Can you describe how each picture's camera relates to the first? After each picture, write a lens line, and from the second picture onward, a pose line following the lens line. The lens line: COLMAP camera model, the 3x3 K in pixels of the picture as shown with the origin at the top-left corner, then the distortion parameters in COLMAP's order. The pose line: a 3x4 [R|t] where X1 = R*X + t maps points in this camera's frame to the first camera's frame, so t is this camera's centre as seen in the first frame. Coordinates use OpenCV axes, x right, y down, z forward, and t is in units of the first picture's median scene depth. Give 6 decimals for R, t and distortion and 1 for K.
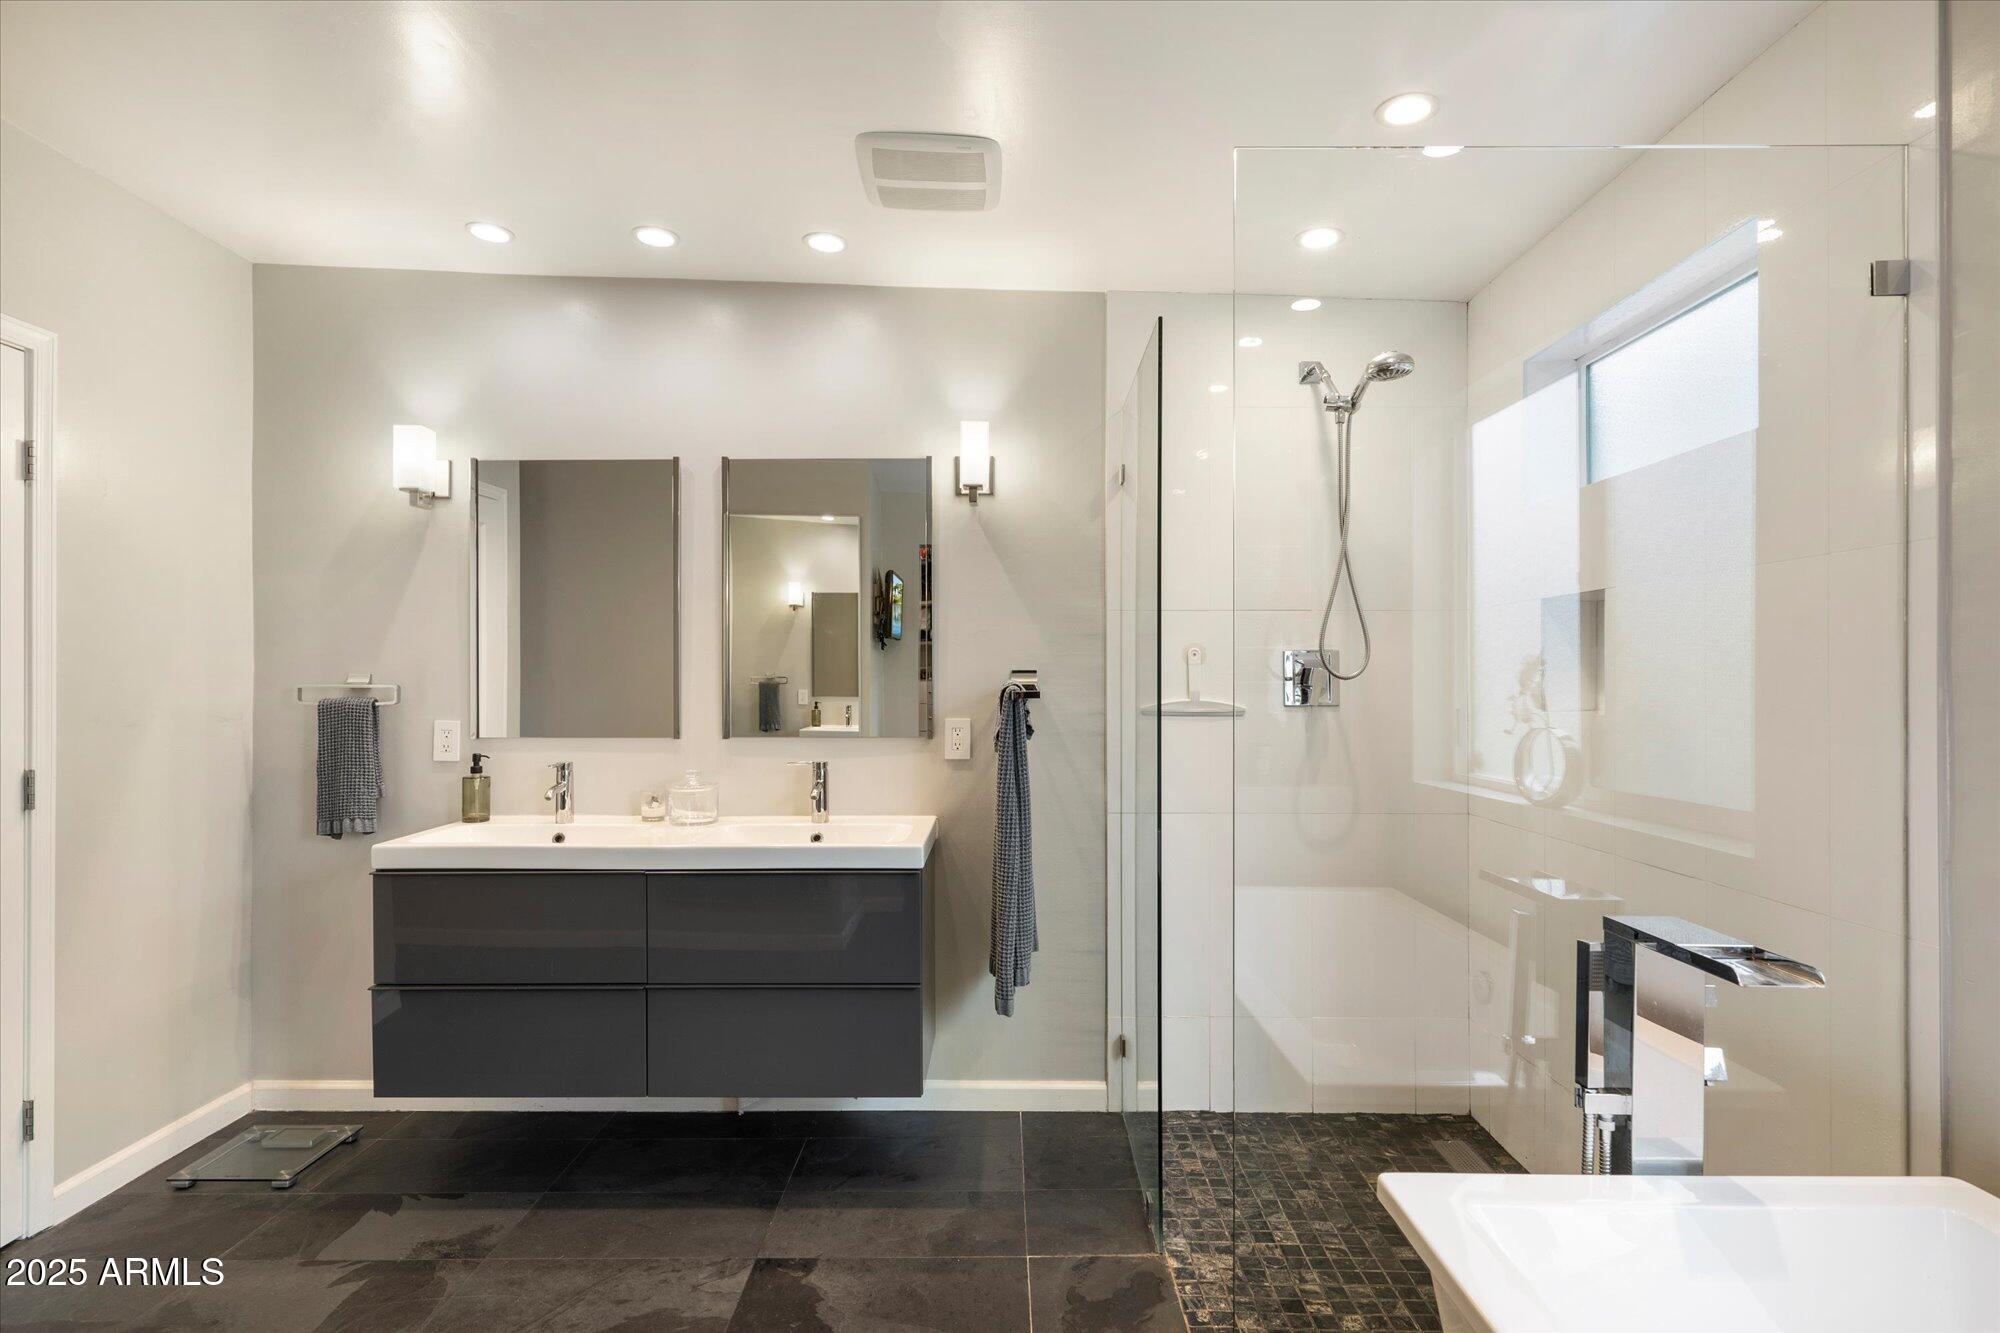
lens RADIAL K [[1033.9, 0, 993.2], [0, 1033.9, 670.5], [0, 0, 1]] dist [0.004424, 0.000210]
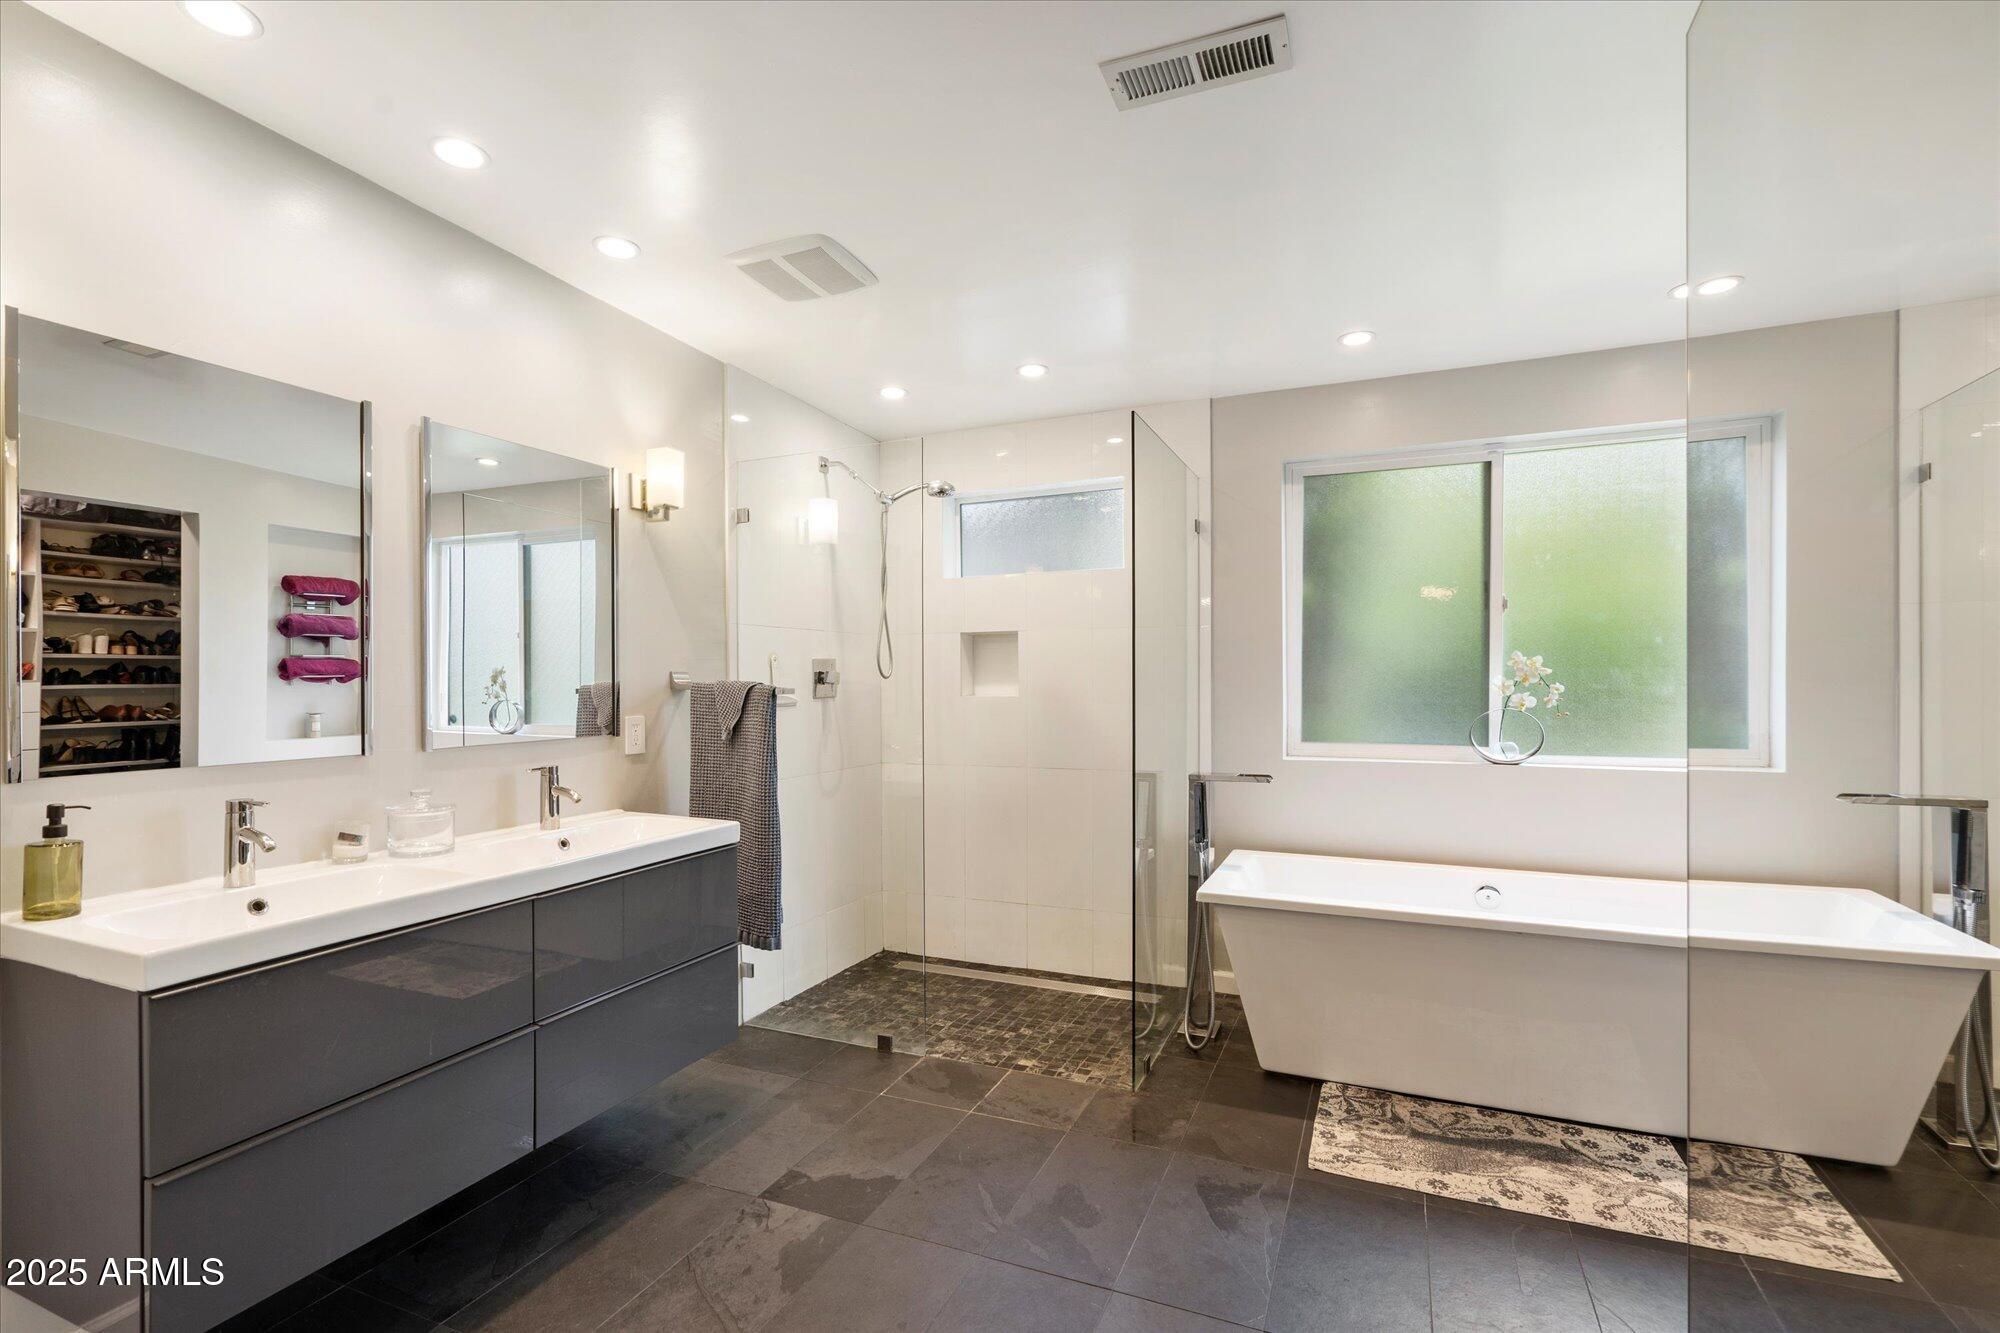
lens RADIAL K [[935.5, 0, 985.2], [0, 935.5, 673.6], [0, 0, 1]] dist [0.005618, 0.001228]
pose [[0.391358, 0.001985, 0.920236, -0.858104], [-0.003015, 0.999995, -0.000874, 0.002382], [-0.920233, -0.002433, 0.391362, 0.305667]]
